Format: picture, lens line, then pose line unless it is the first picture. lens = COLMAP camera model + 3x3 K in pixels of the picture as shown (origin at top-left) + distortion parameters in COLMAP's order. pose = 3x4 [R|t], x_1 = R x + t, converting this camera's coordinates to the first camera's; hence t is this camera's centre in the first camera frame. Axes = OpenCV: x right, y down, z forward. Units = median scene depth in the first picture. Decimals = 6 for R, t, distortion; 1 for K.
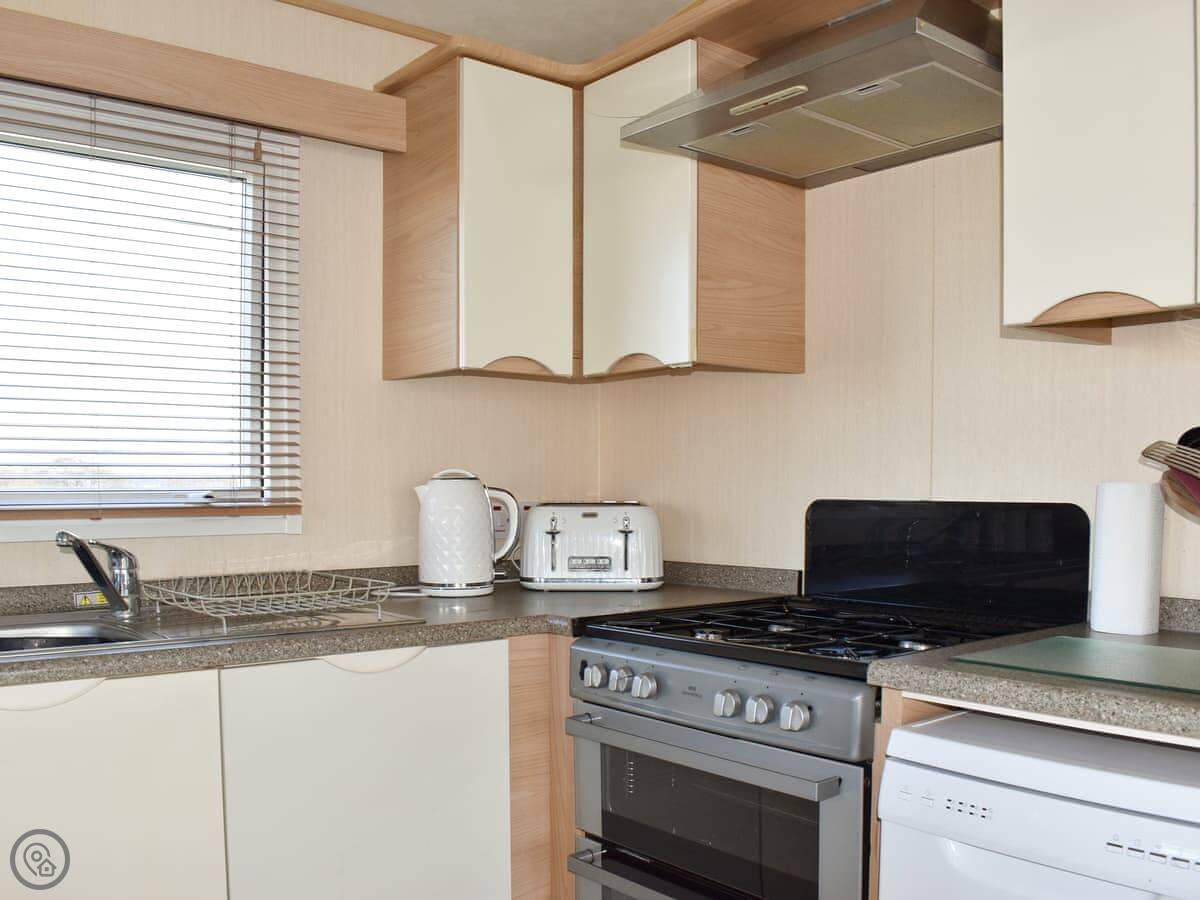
lens RADIAL K [[1112.9, 0, 578.1], [0, 1112.9, 524.8], [0, 0, 1]] dist [-0.081992, 0.000000]
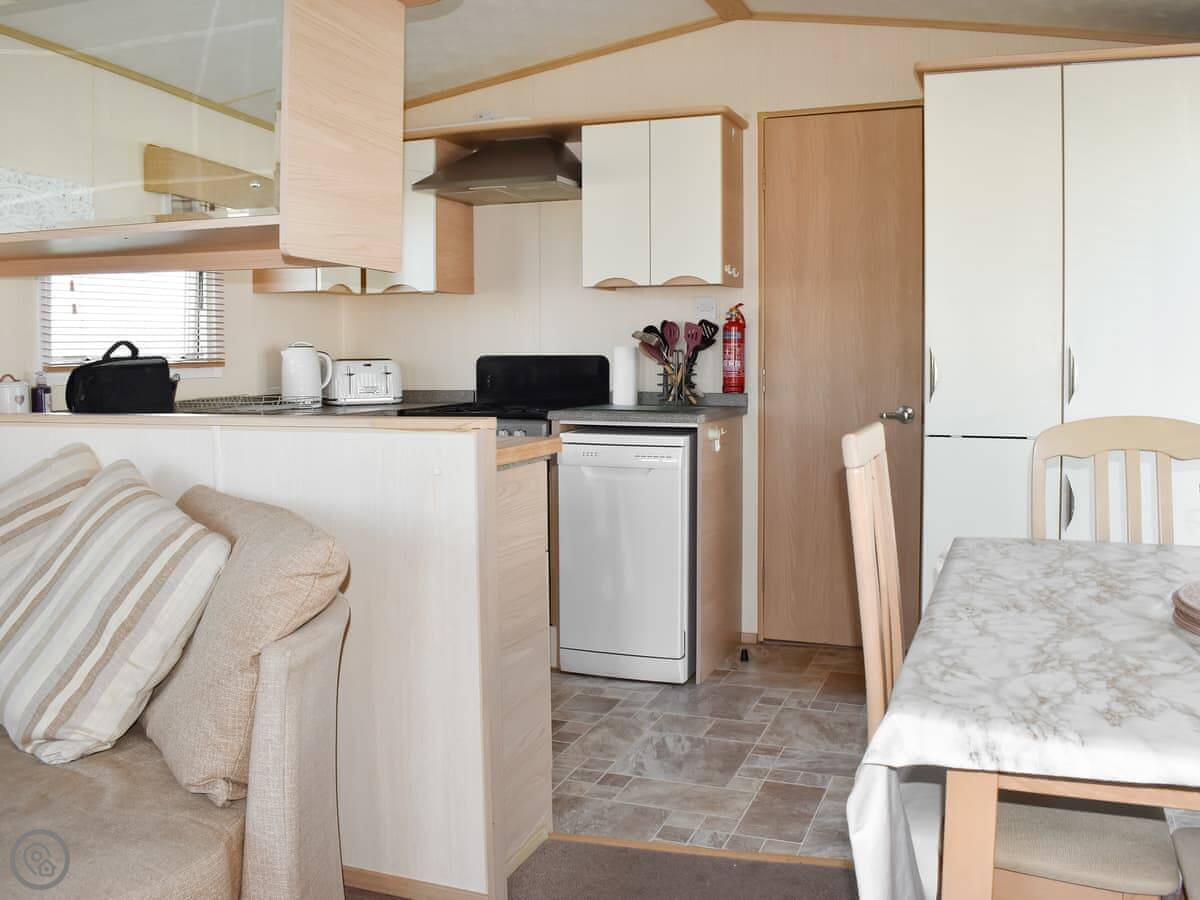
lens RADIAL K [[1112.9, 0, 601.9], [0, 1112.9, 450.3], [0, 0, 1]] dist [-0.081992, 0.000000]
pose [[0.873133, -0.048807, 0.485032, -0.603350], [0.022590, 0.997957, 0.059756, 0.034554], [-0.486958, -0.041218, 0.872452, -0.929438]]
